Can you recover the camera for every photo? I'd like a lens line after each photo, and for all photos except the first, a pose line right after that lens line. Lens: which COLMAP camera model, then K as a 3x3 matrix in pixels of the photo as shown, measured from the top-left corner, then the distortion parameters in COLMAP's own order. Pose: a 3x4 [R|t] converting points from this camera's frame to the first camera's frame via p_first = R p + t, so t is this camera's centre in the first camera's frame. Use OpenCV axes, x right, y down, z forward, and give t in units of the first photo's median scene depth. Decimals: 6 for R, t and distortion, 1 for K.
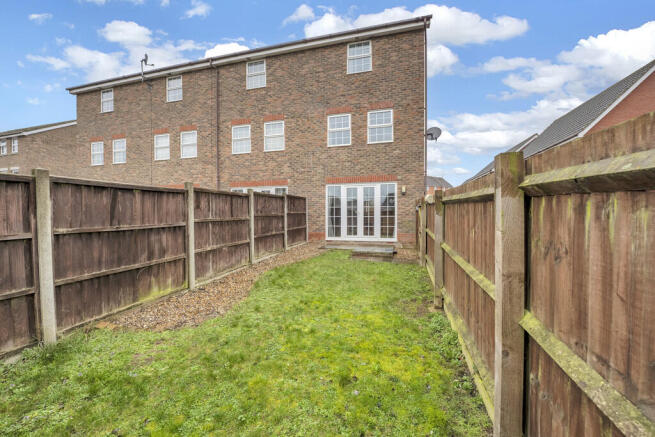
lens RADIAL K [[269.7, 0, 327.5], [0, 269.7, 218.5], [0, 0, 1]] dist [-0.001124, -0.000166]
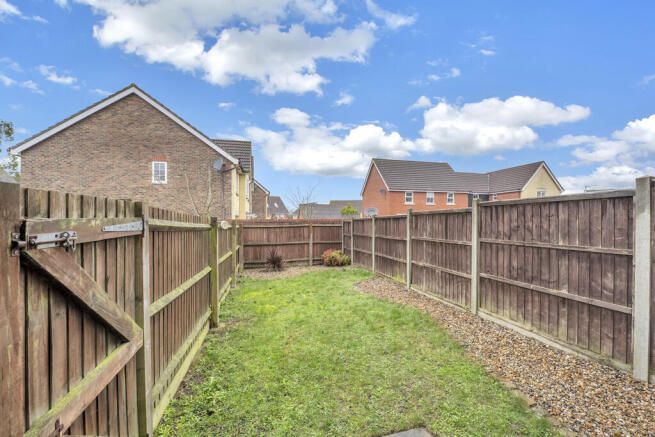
lens RADIAL K [[269.7, 0, 327.5], [0, 269.7, 218.5], [0, 0, 1]] dist [-0.001124, -0.000166]
pose [[-0.879801, 0.004921, -0.475317, 0.408223], [0.001182, 0.999966, 0.008164, -0.082744], [0.475341, 0.006621, -0.879777, 1.664923]]
